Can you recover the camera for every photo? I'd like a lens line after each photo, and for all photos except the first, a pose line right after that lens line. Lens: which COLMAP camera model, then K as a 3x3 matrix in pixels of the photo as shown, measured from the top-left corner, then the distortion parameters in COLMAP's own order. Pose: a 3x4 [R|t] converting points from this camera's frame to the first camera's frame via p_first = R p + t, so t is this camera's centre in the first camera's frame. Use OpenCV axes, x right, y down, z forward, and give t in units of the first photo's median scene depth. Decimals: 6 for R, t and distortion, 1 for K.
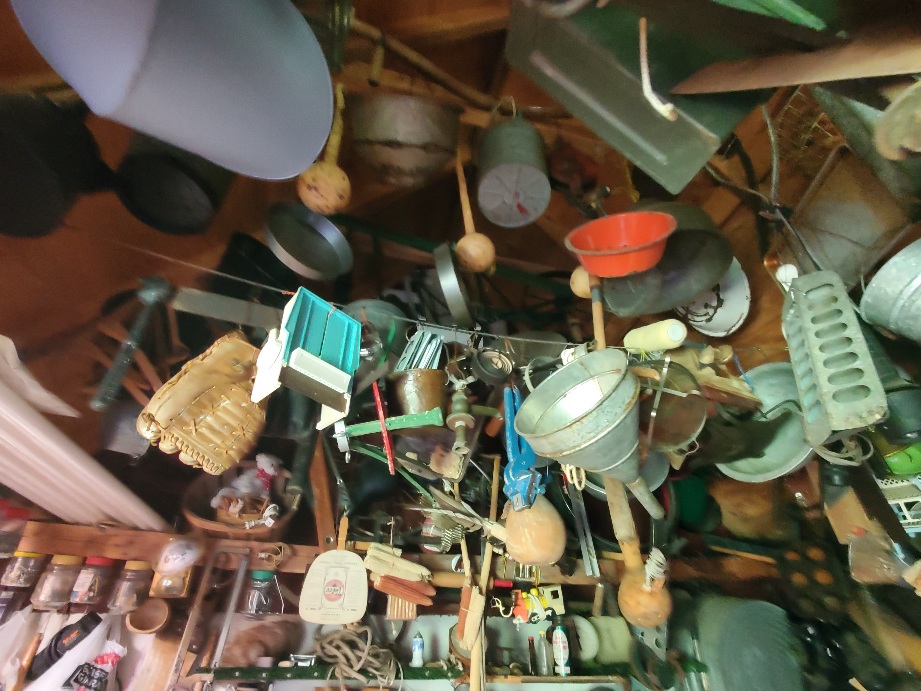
lens RADIAL K [[455.4, 0, 463.1], [0, 455.4, 357.7], [0, 0, 1]] dist [-0.006759, 0.010122]
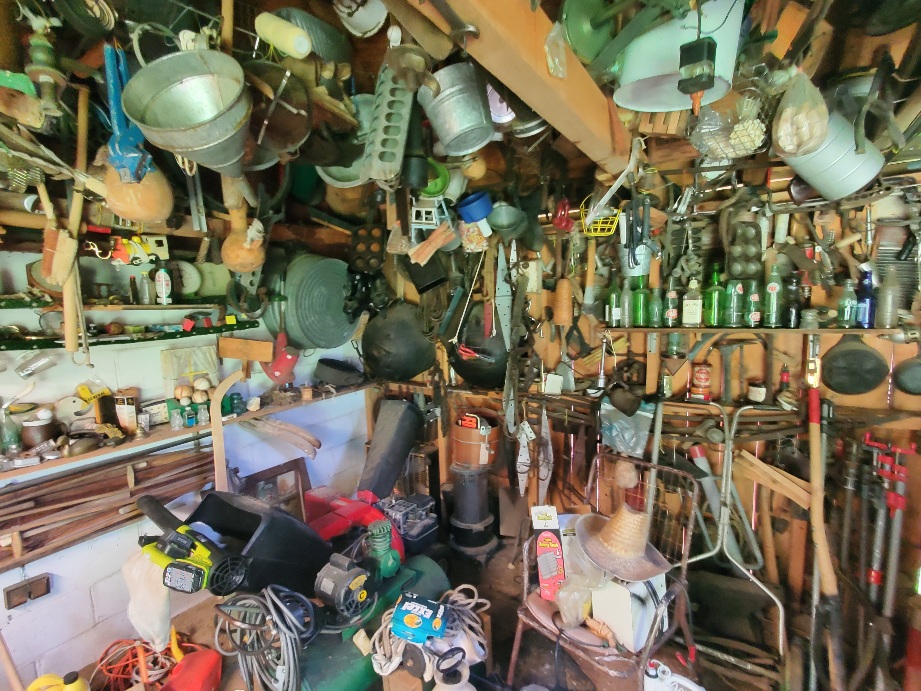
lens RADIAL K [[455.4, 0, 463.1], [0, 455.4, 357.7], [0, 0, 1]] dist [-0.006759, 0.010122]
pose [[0.726185, -0.089463, 0.681654, -0.039809], [-0.386895, 0.766416, 0.512757, -0.115834], [-0.568303, -0.636085, 0.521946, -0.166117]]
